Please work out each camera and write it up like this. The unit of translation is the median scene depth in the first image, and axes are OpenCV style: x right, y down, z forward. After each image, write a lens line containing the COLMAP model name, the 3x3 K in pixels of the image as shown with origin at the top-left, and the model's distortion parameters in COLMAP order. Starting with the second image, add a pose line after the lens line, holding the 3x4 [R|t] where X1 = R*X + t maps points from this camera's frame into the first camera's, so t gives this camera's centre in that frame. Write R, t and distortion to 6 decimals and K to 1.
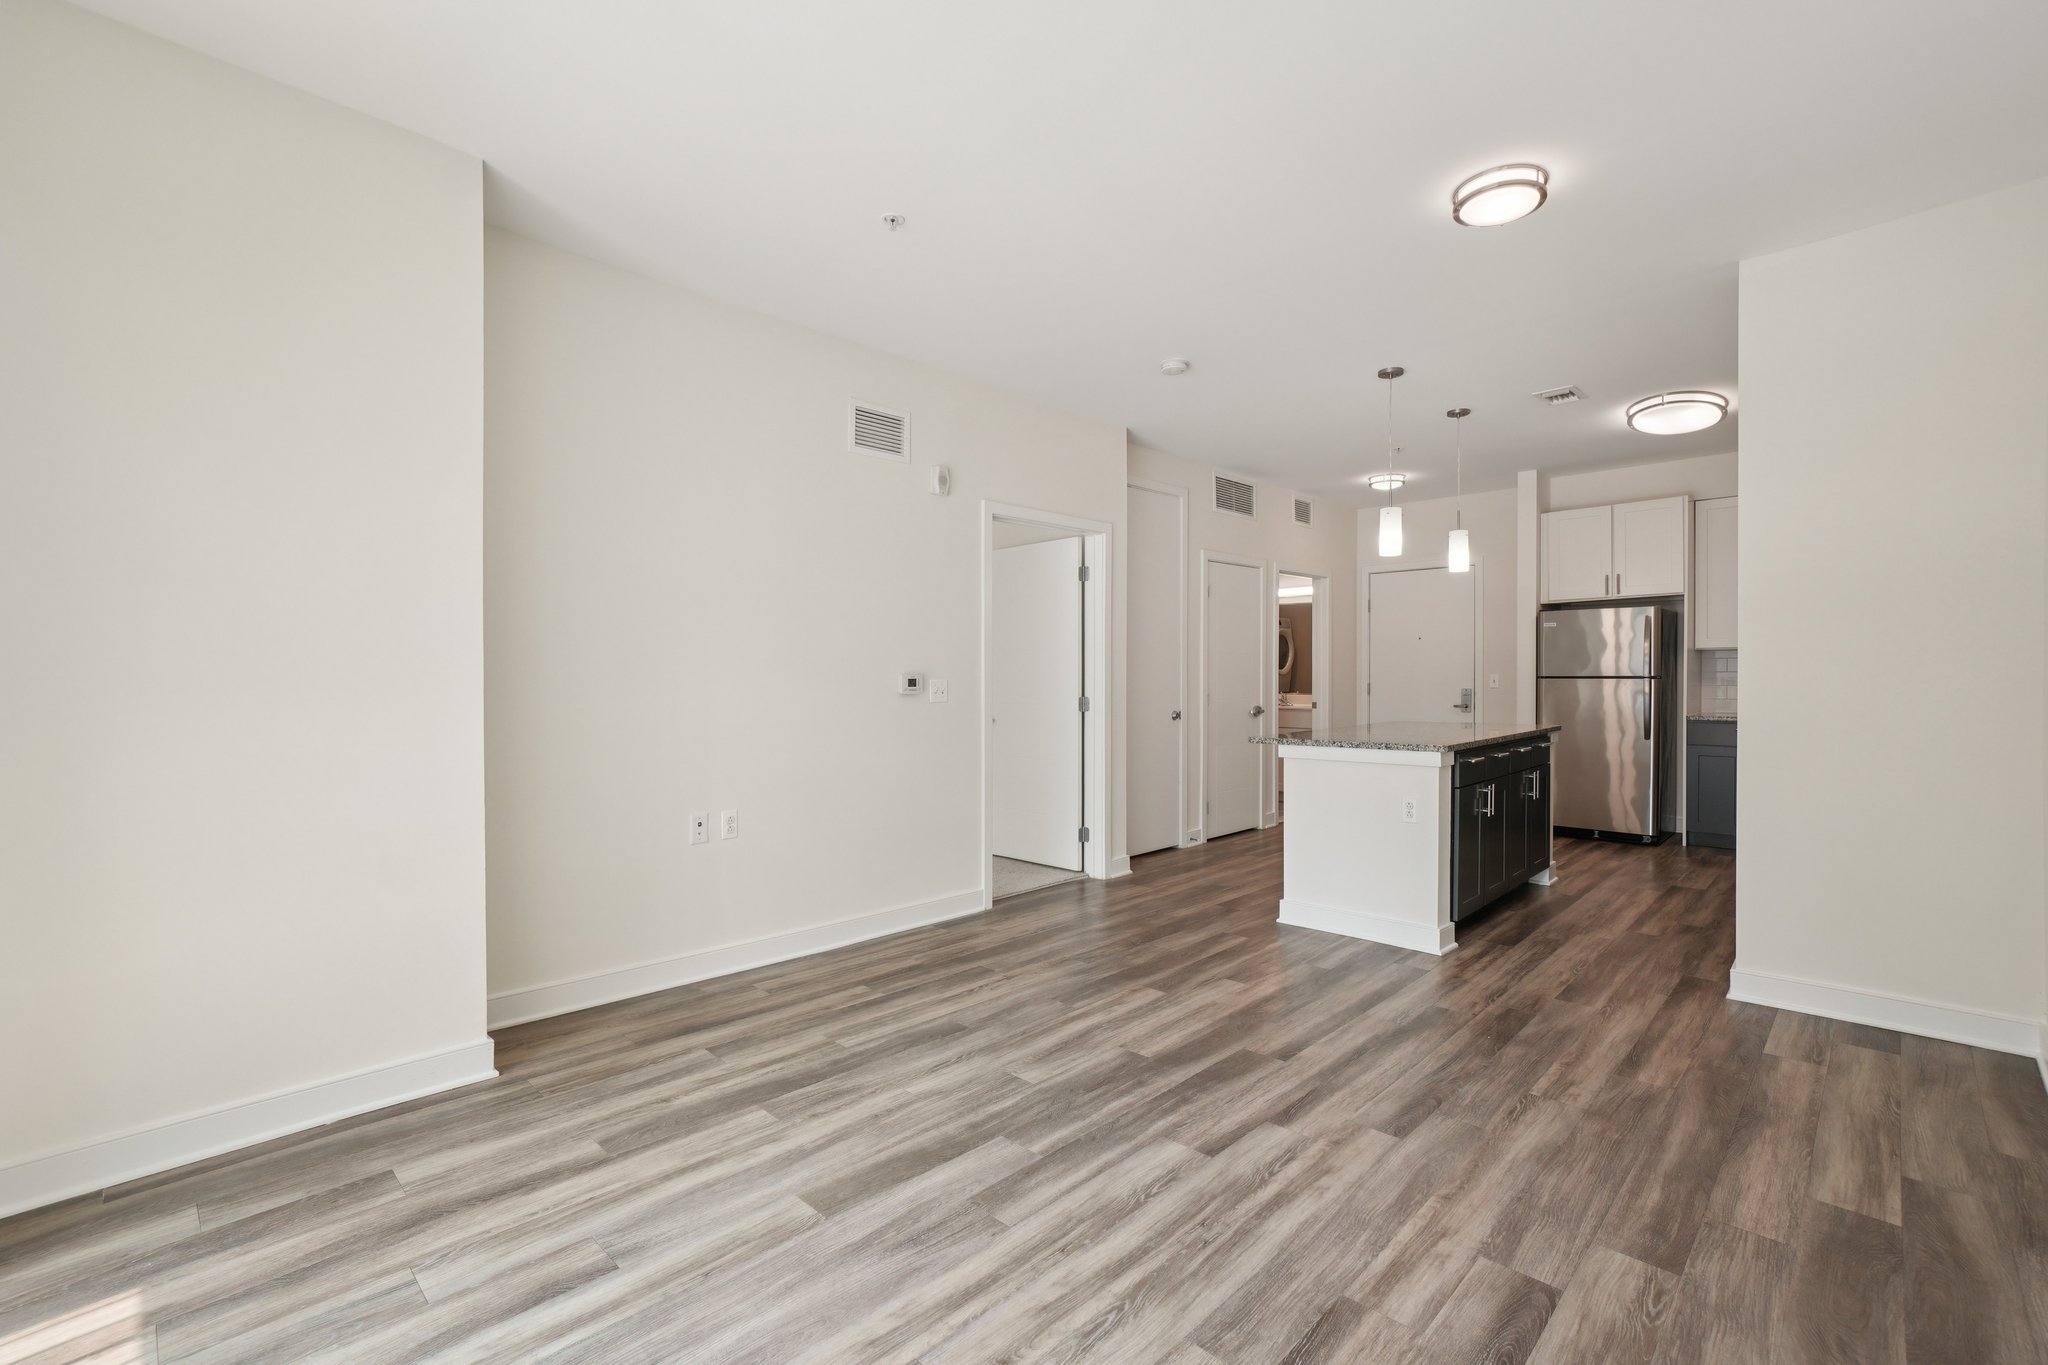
lens RADIAL K [[903.8, 0, 1010.2], [0, 903.8, 677.0], [0, 0, 1]] dist [-0.031561, 0.000593]
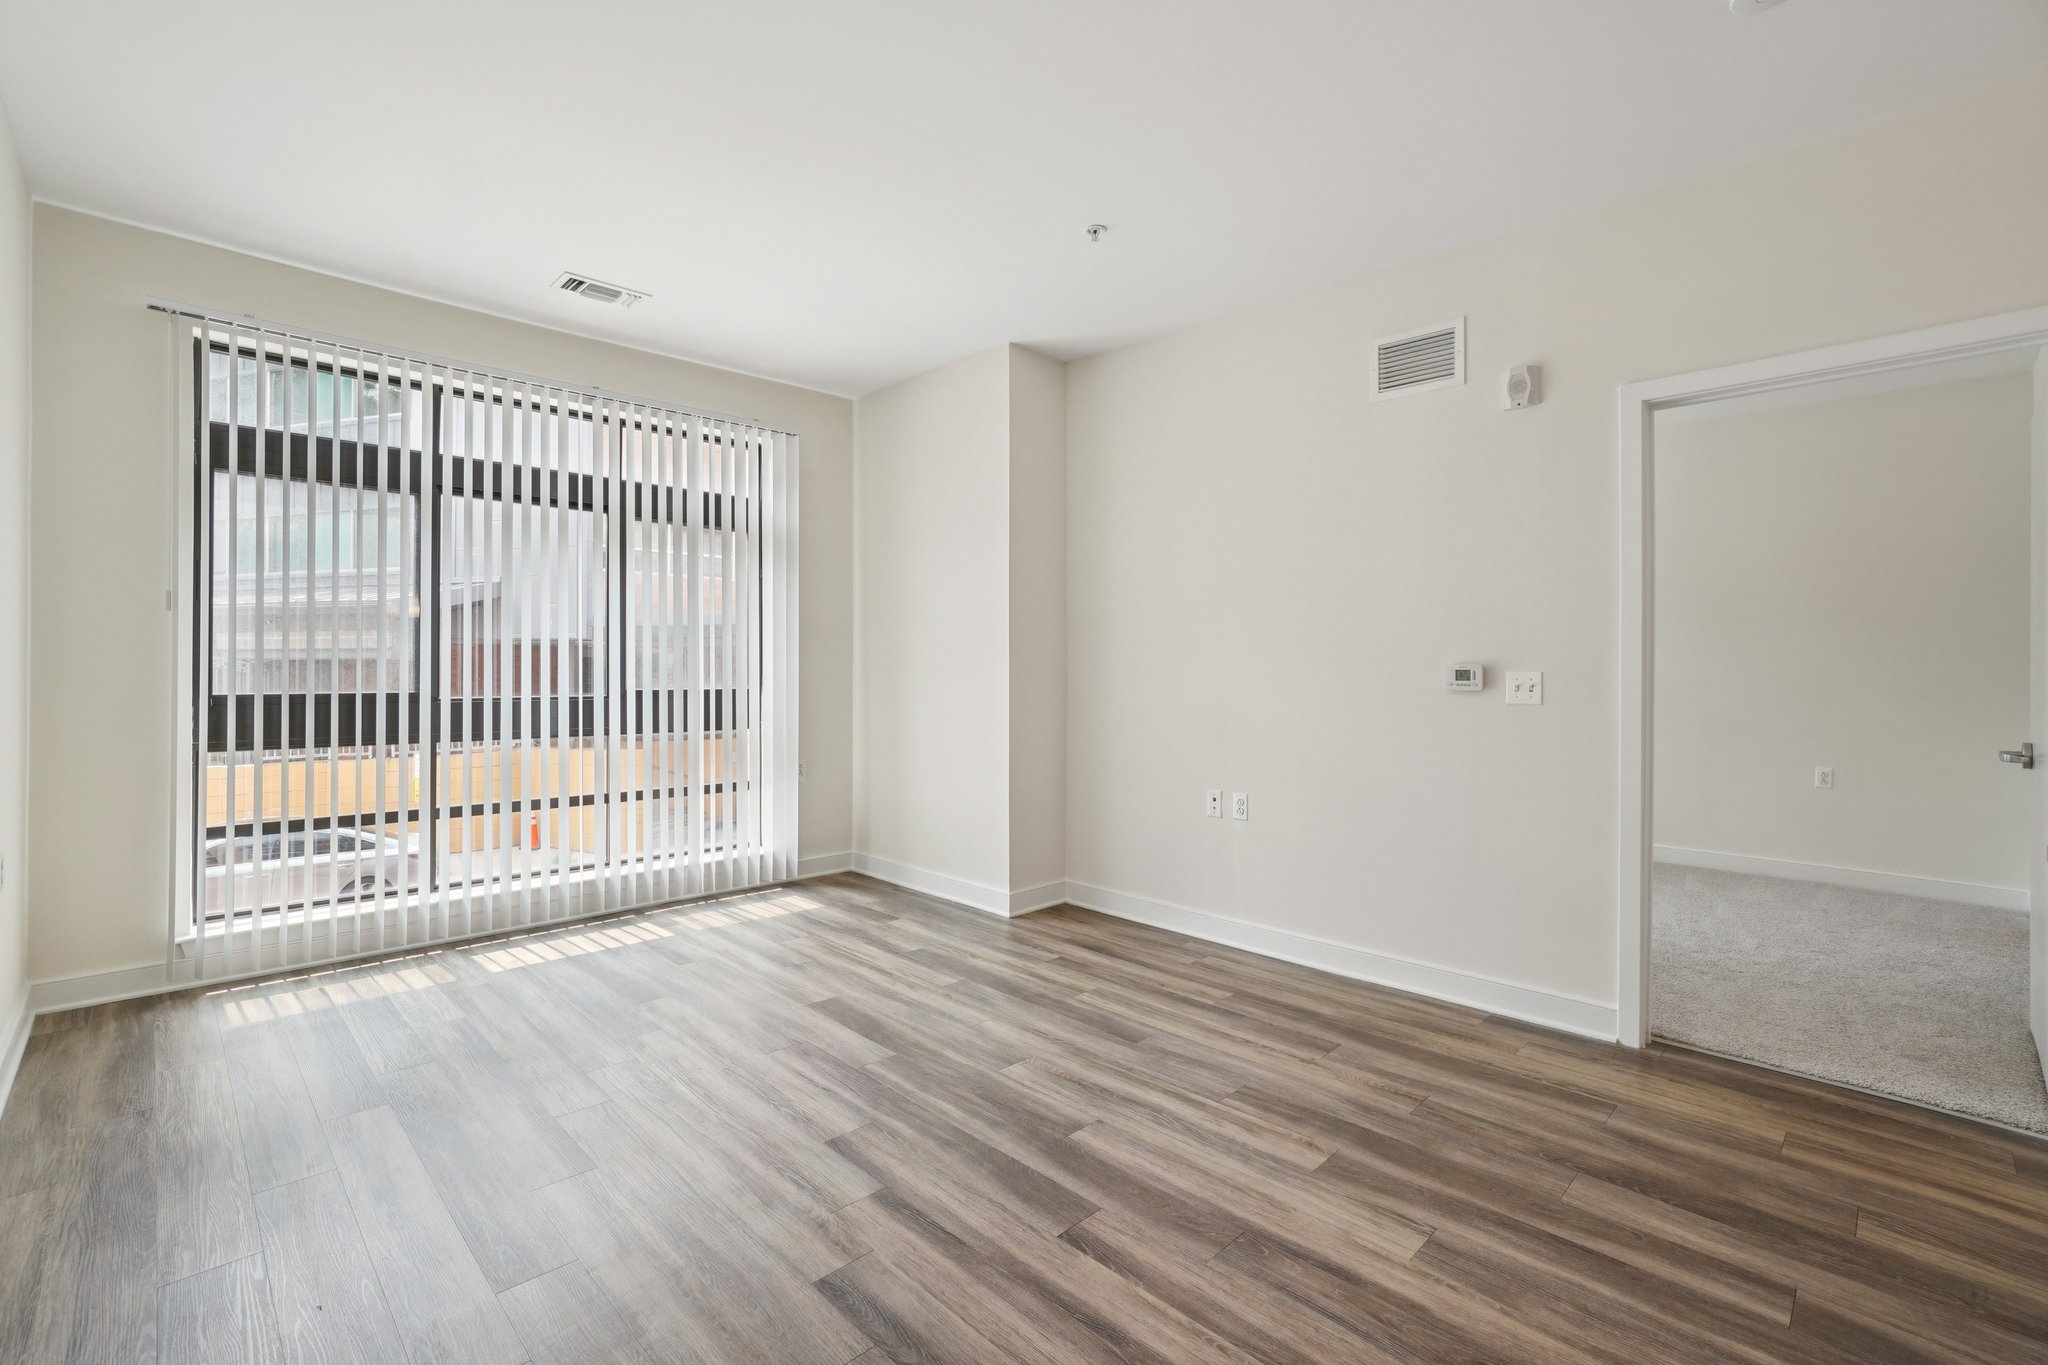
lens RADIAL K [[903.8, 0, 1010.2], [0, 903.8, 677.0], [0, 0, 1]] dist [-0.031561, 0.000593]
pose [[-0.012834, 0.013156, -0.999831, 0.892603], [-0.005433, 0.999898, 0.013227, -0.001527], [0.999903, 0.005602, -0.012761, 0.889342]]
